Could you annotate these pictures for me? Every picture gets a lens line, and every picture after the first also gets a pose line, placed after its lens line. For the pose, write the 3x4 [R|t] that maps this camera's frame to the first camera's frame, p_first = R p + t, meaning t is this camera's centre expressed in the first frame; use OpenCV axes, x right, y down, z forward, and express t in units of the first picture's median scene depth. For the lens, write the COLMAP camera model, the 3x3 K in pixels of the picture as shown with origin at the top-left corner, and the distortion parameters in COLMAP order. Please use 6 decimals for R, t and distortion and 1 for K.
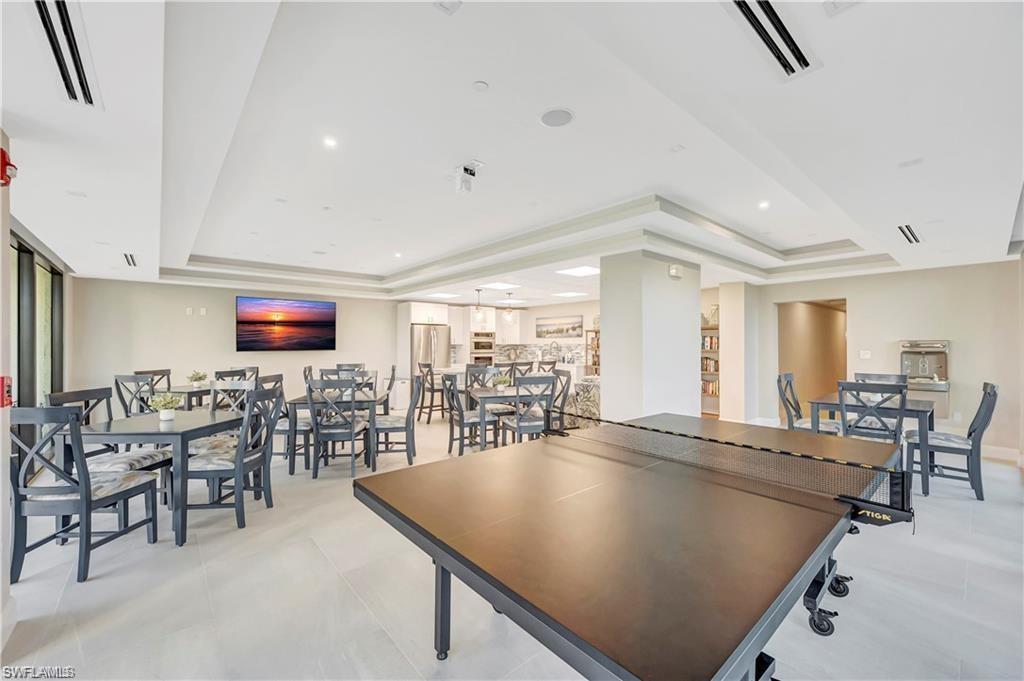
lens RADIAL K [[408.4, 0, 515.5], [0, 408.4, 339.9], [0, 0, 1]] dist [0.000533, -0.000205]
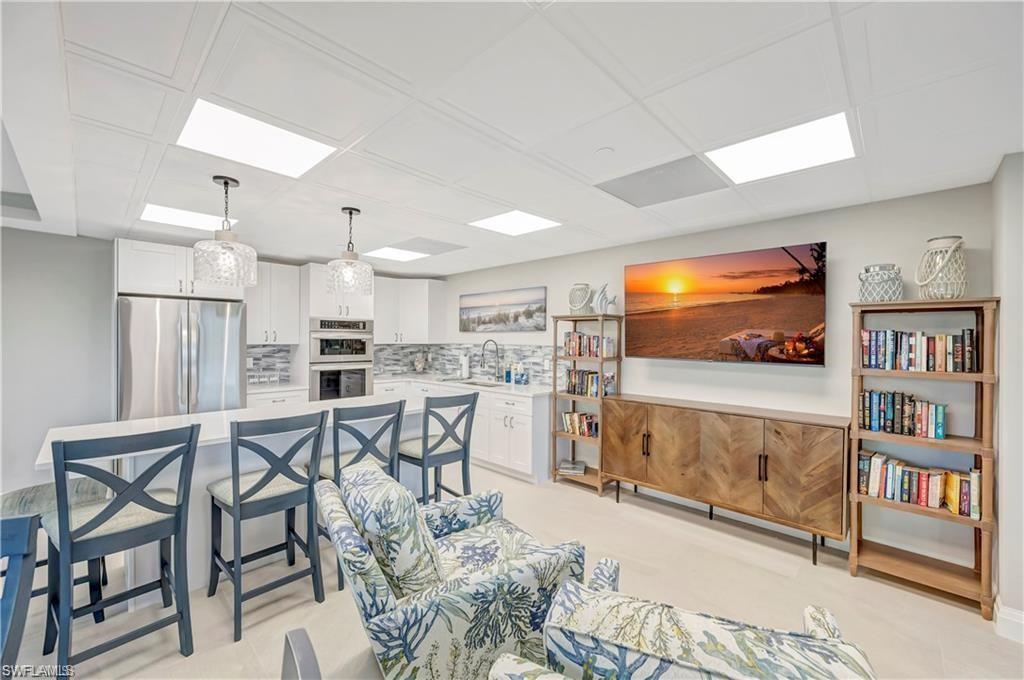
lens RADIAL K [[408.4, 0, 515.4], [0, 408.4, 338.5], [0, 0, 1]] dist [0.000533, -0.000205]
pose [[0.995918, 0.007178, 0.089972, 0.089027], [-0.008185, 0.999908, 0.010830, -0.003359], [-0.089886, -0.011522, 0.995885, 0.550595]]
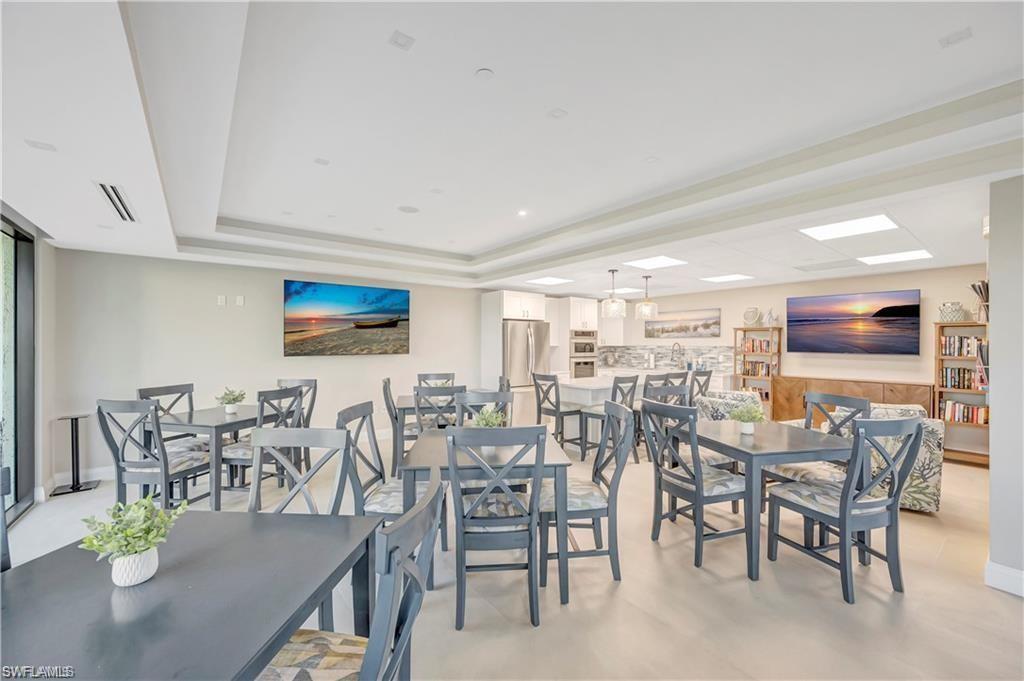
lens RADIAL K [[408.4, 0, 516.7], [0, 408.4, 342.1], [0, 0, 1]] dist [0.000533, -0.000205]
pose [[0.998373, 0.002620, -0.056963, -0.179766], [-0.002176, 0.999967, 0.007854, -0.002983], [0.056982, -0.007717, 0.998345, 0.235641]]
